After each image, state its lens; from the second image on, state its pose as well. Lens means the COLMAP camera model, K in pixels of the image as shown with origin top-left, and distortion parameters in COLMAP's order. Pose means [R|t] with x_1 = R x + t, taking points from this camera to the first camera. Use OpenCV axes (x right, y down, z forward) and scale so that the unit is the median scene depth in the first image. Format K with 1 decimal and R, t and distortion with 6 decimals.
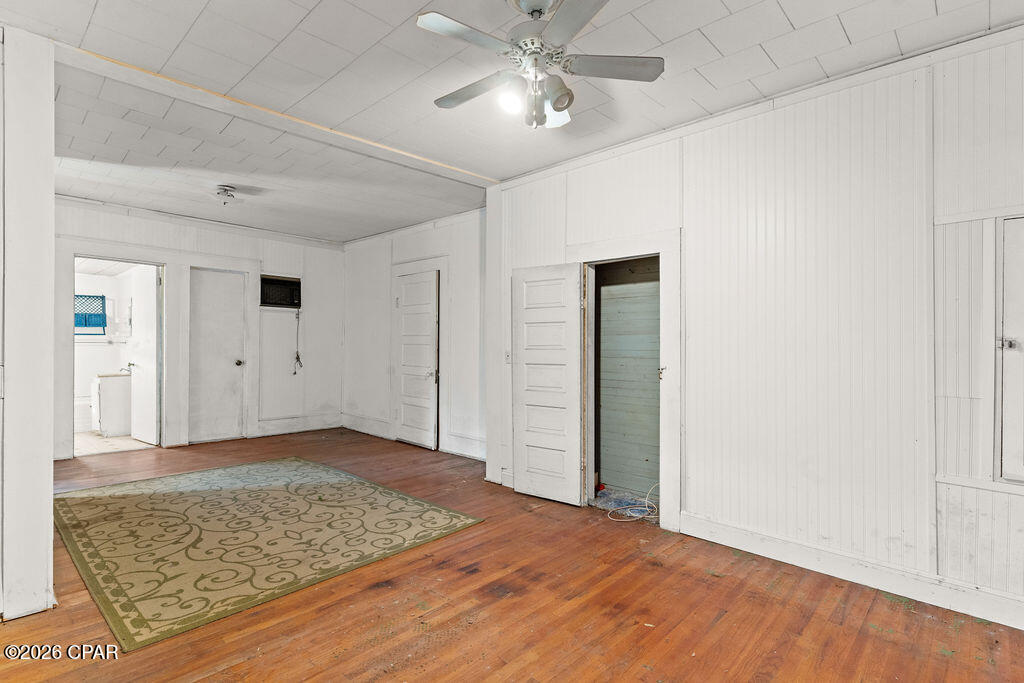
lens RADIAL K [[498.1, 0, 511.1], [0, 498.1, 340.8], [0, 0, 1]] dist [0.001607, 0.000293]
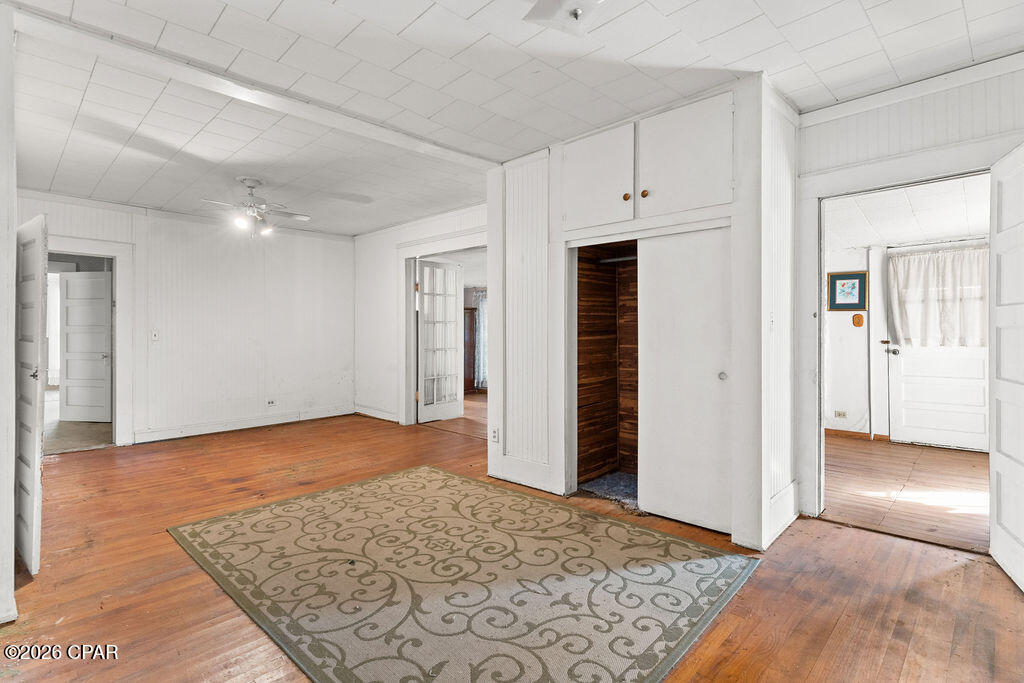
lens RADIAL K [[498.1, 0, 512.4], [0, 498.1, 333.2], [0, 0, 1]] dist [0.001607, 0.000293]
pose [[-0.999800, -0.004069, 0.019566, -0.703438], [-0.003918, 0.999963, 0.007719, -0.002503], [-0.019597, 0.007641, -0.999779, 1.916726]]
